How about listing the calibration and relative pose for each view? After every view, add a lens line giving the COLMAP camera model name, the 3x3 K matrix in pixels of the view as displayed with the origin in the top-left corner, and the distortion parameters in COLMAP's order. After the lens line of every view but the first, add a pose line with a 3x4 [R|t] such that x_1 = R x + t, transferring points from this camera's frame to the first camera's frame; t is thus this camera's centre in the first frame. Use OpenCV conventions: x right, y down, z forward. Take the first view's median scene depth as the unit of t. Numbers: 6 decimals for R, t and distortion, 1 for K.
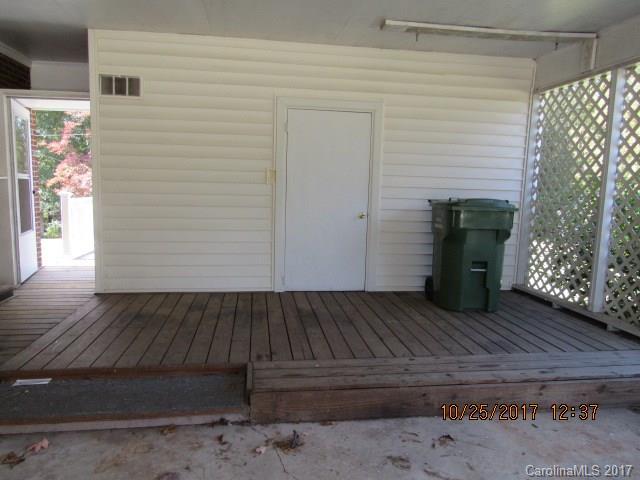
lens RADIAL K [[456.3, 0, 317.4], [0, 456.3, 242.7], [0, 0, 1]] dist [-0.032049, -0.004946]
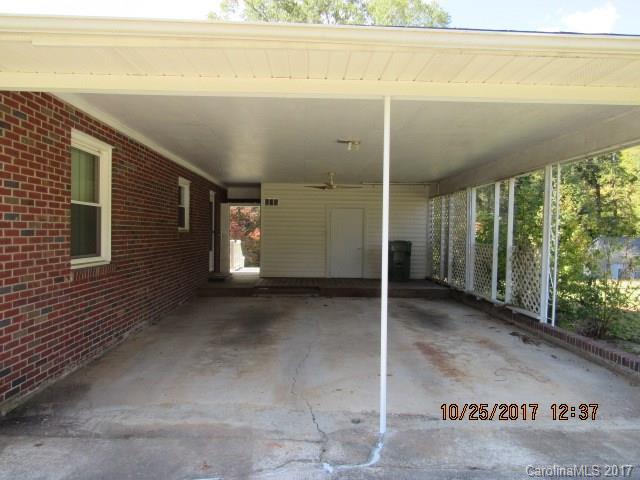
lens RADIAL K [[456.3, 0, 318.7], [0, 456.3, 242.0], [0, 0, 1]] dist [-0.032049, -0.004946]
pose [[0.993504, -0.009578, -0.113398, 0.152976], [-0.000457, 0.996108, -0.088139, 0.129481], [0.113801, 0.087619, 0.989632, -1.522975]]
